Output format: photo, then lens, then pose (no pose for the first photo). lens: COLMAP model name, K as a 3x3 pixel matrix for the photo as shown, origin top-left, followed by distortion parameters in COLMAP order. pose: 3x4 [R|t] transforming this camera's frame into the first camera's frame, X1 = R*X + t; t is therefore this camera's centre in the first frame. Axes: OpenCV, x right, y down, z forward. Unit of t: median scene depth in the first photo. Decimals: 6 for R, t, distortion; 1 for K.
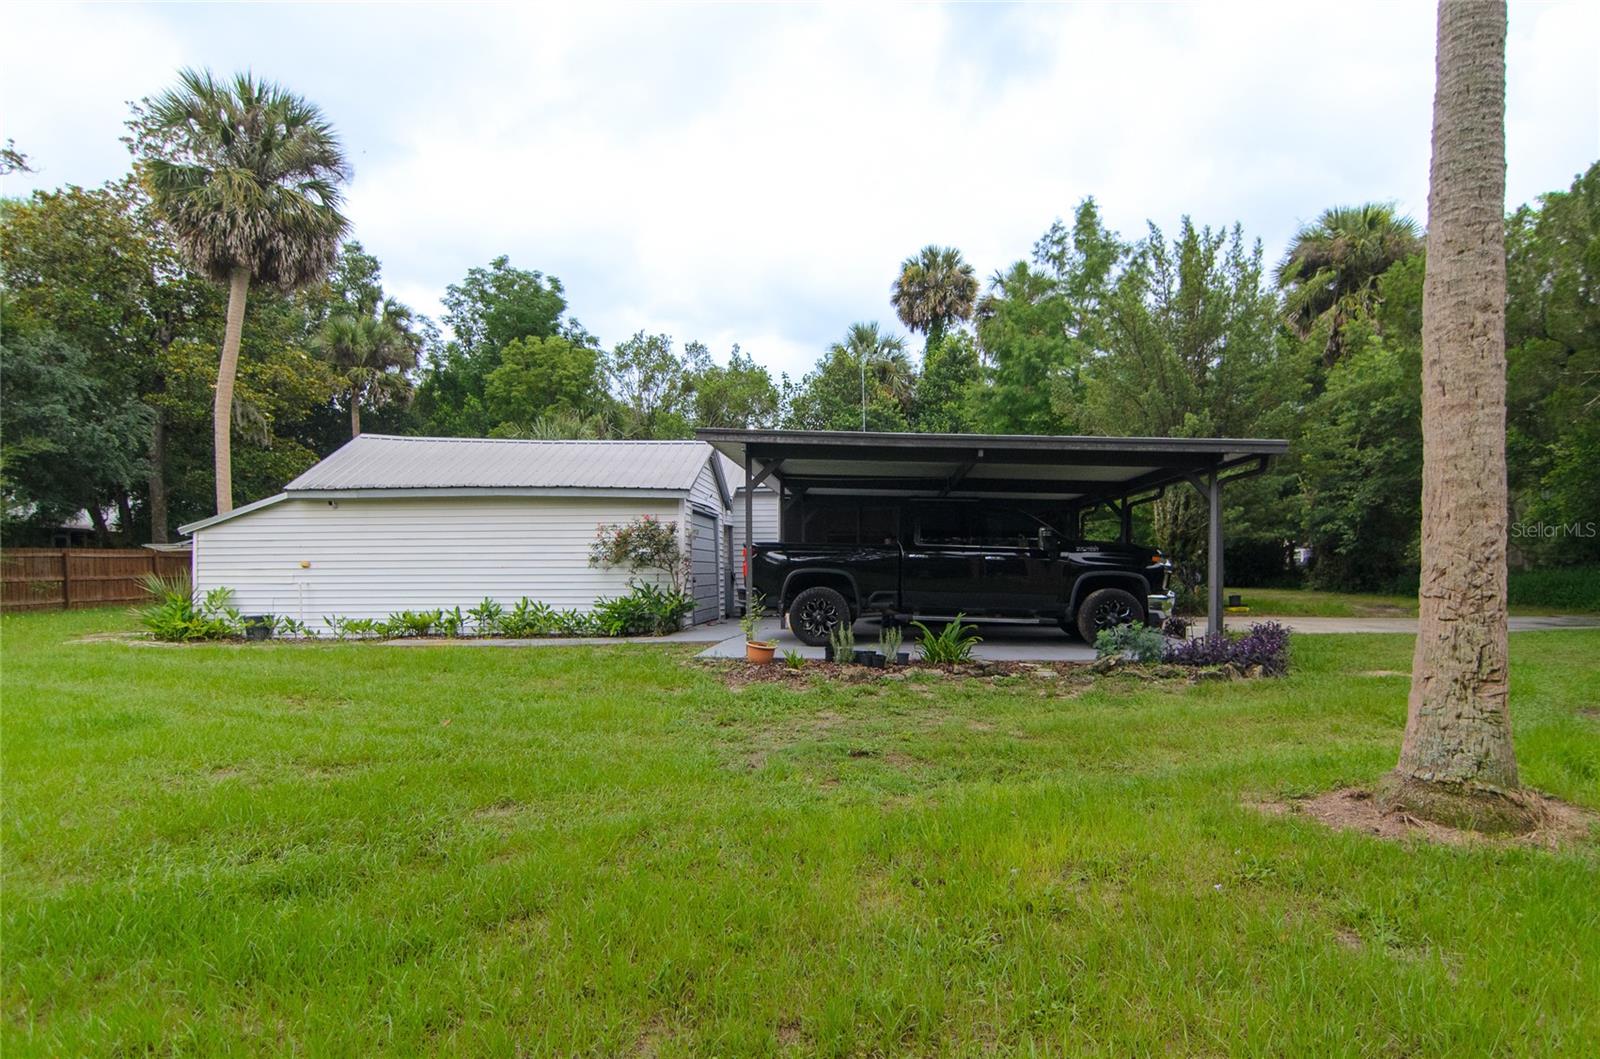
lens RADIAL K [[963.9, 0, 800.0], [0, 963.9, 529.5], [0, 0, 1]] dist [0.000612, 0.000109]
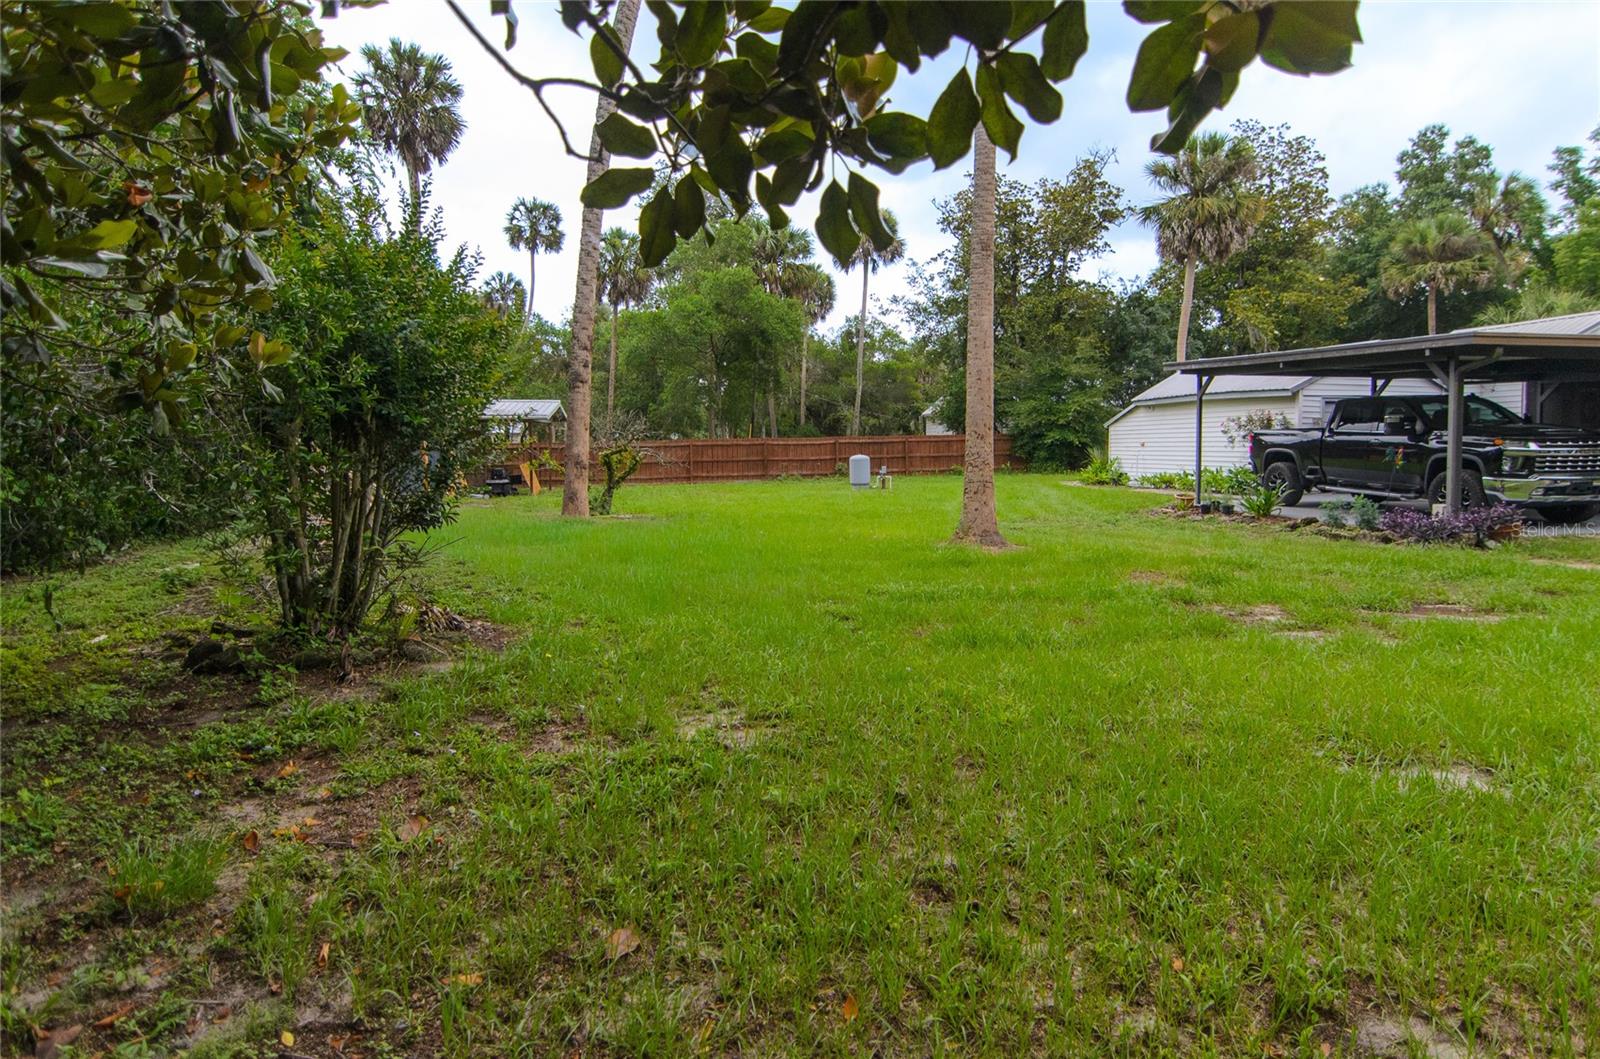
lens RADIAL K [[963.9, 0, 800.0], [0, 963.9, 529.5], [0, 0, 1]] dist [0.000612, 0.000109]
pose [[0.243743, 0.095144, -0.965162, 0.937739], [0.043575, 0.993097, 0.108902, -0.020082], [0.968860, -0.068601, 0.237915, -0.044481]]
